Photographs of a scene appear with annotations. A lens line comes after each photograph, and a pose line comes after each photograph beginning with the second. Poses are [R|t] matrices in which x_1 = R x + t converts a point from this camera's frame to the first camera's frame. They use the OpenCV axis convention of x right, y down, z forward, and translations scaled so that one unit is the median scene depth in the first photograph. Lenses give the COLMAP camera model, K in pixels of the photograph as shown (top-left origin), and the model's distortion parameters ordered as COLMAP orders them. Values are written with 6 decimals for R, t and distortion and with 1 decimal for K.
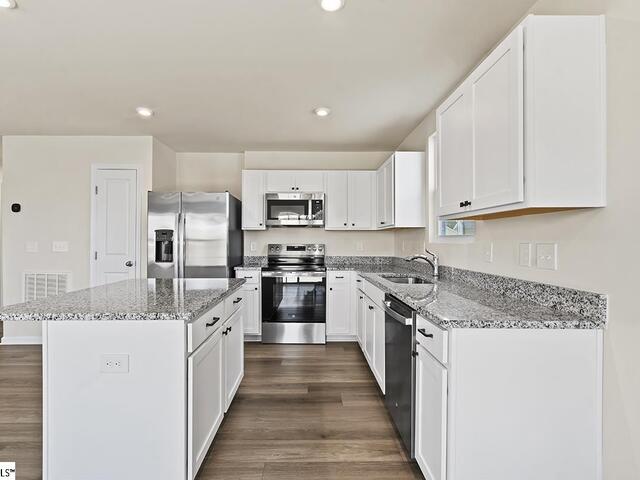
lens RADIAL K [[327.9, 0, 315.6], [0, 327.9, 237.1], [0, 0, 1]] dist [0.000423, -0.001245]
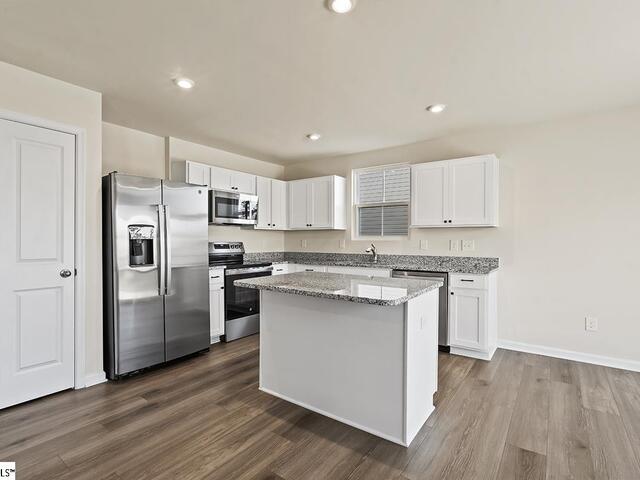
lens RADIAL K [[327.9, 0, 311.4], [0, 327.9, 244.2], [0, 0, 1]] dist [0.000423, -0.001245]
pose [[0.609289, -0.012682, 0.792847, -0.795544], [-0.008619, 0.999707, 0.022613, 0.002115], [-0.792902, -0.020611, 0.609001, 0.190610]]
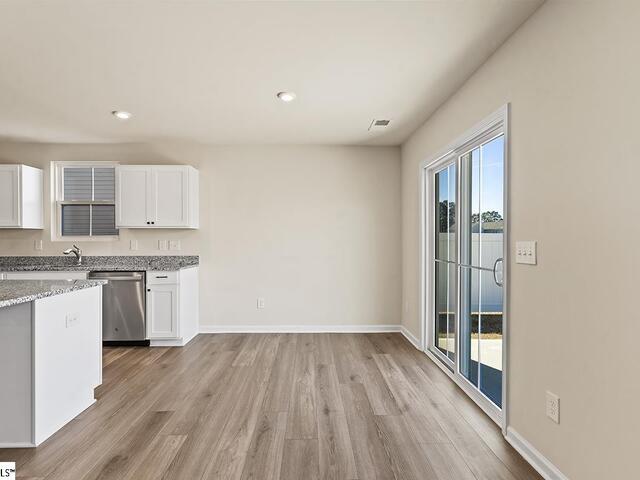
lens RADIAL K [[327.9, 0, 315.5], [0, 327.9, 242.1], [0, 0, 1]] dist [0.000423, -0.001245]
pose [[-0.006347, -0.009225, 0.999937, -0.815128], [-0.009508, 0.999913, 0.009165, -0.000671], [-0.999935, -0.009449, -0.006434, -0.047660]]
